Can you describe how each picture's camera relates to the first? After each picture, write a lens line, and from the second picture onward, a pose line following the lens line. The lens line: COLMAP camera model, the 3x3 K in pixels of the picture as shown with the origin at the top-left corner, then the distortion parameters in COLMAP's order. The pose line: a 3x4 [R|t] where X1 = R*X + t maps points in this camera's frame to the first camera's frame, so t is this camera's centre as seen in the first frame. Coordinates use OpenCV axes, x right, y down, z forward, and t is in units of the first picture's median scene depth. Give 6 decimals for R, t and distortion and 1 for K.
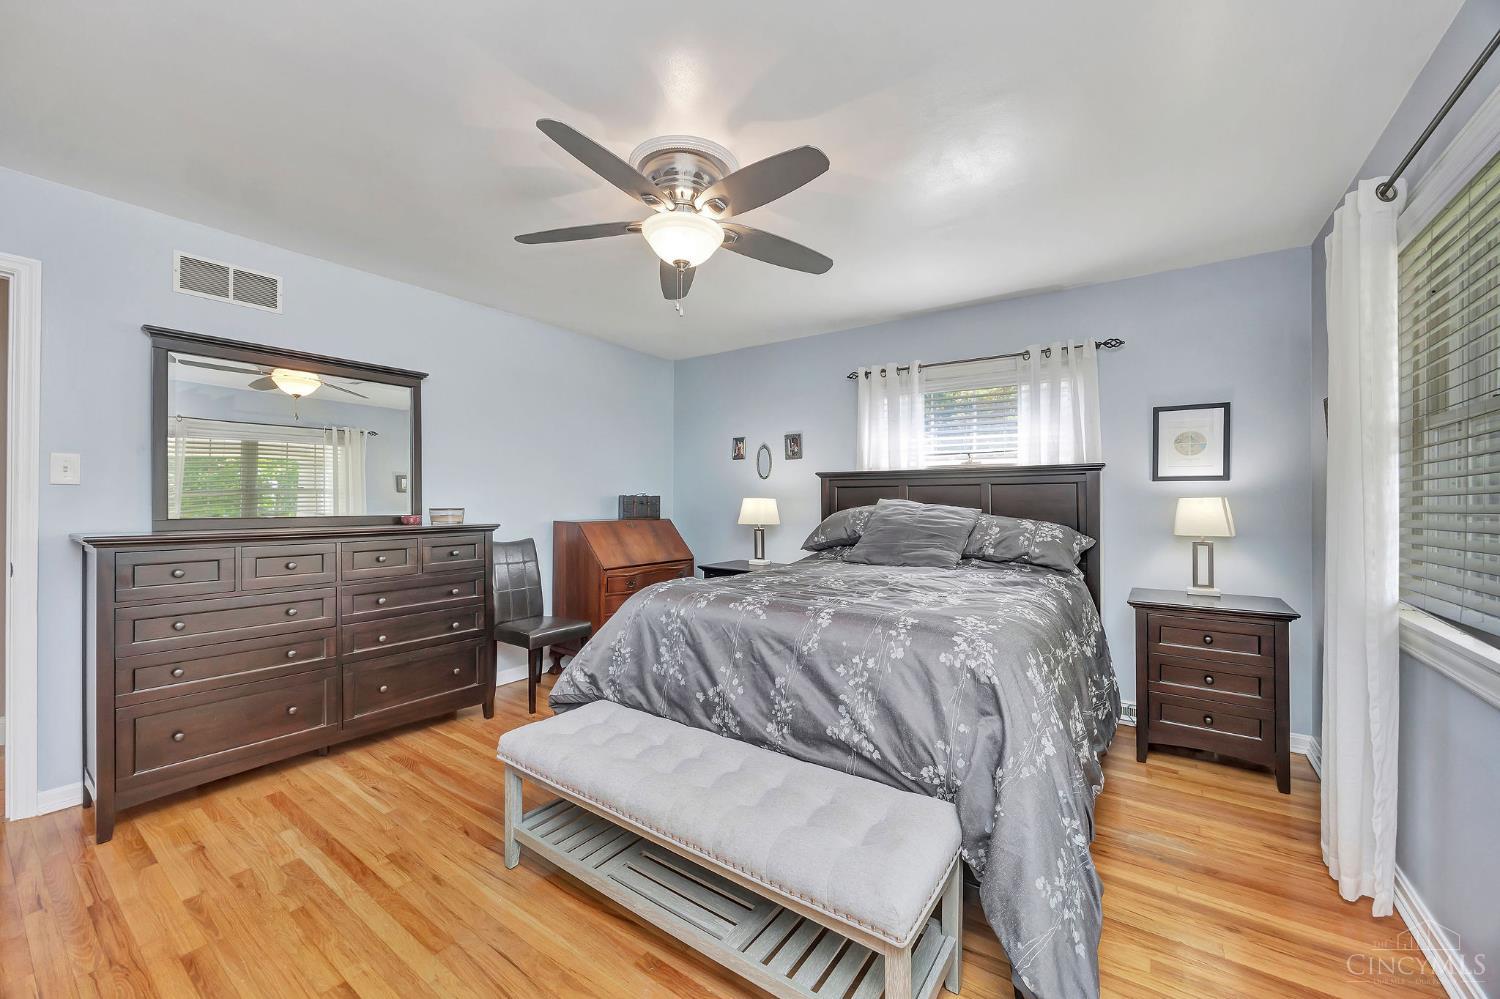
lens RADIAL K [[581.7, 0, 748.0], [0, 581.7, 496.9], [0, 0, 1]] dist [-0.002929, -0.000134]
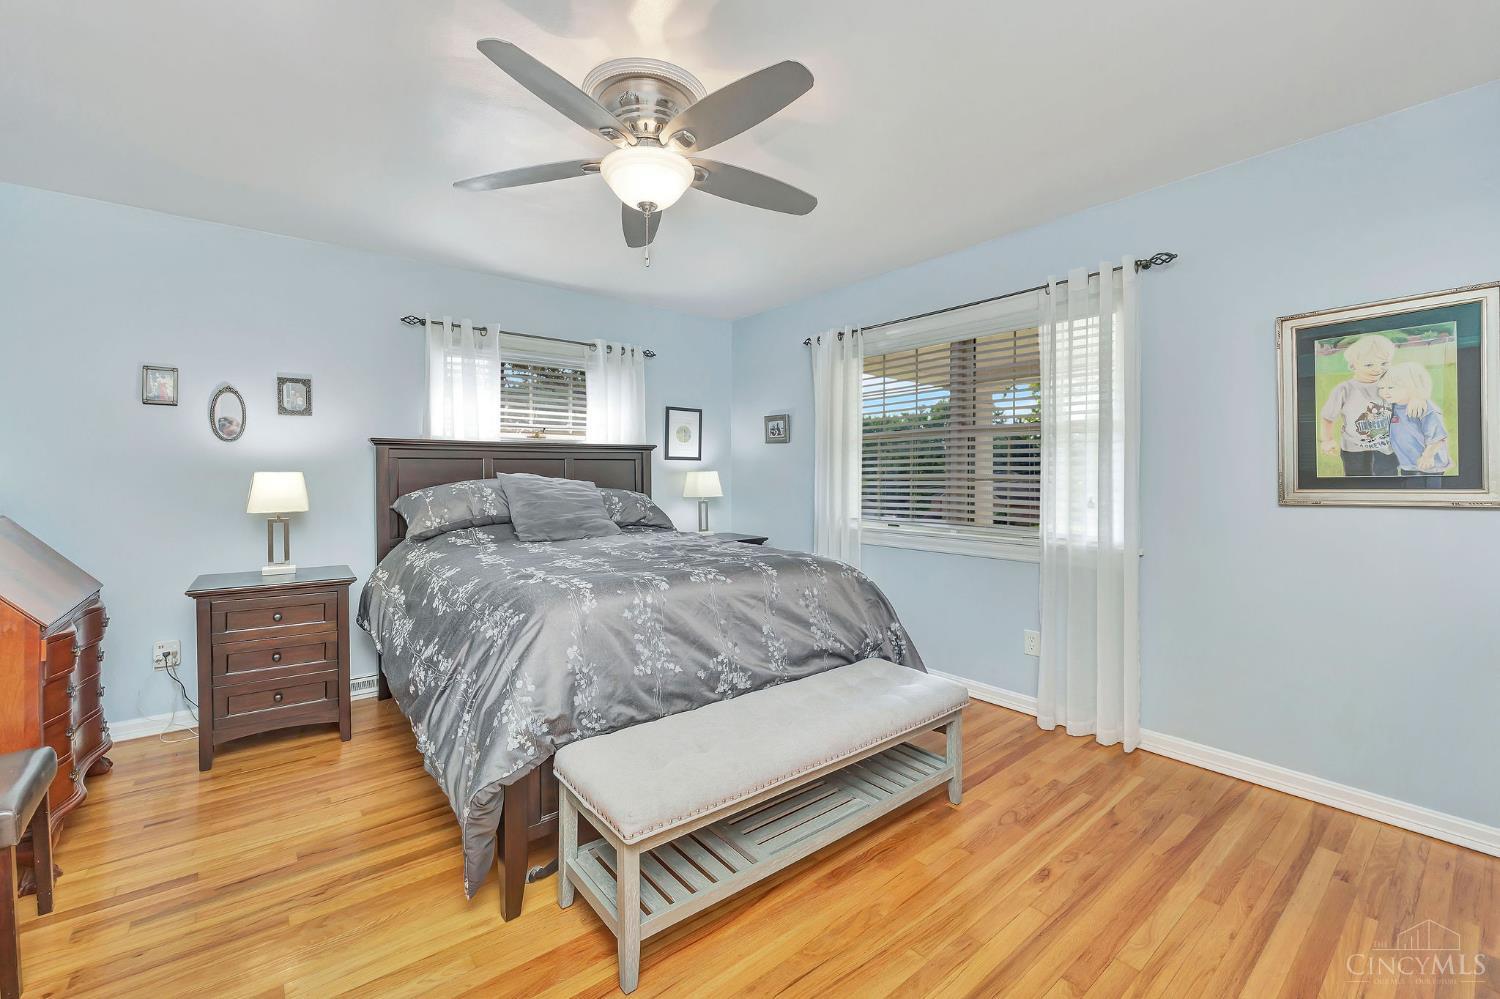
lens RADIAL K [[614.7, 0, 748.4], [0, 614.7, 490.6], [0, 0, 1]] dist [-0.012401, 0.000065]
pose [[0.272685, -0.027596, 0.961707, -0.964664], [-0.001839, 0.999572, 0.029204, 0.004366], [-0.962102, -0.009732, 0.272518, 0.596760]]
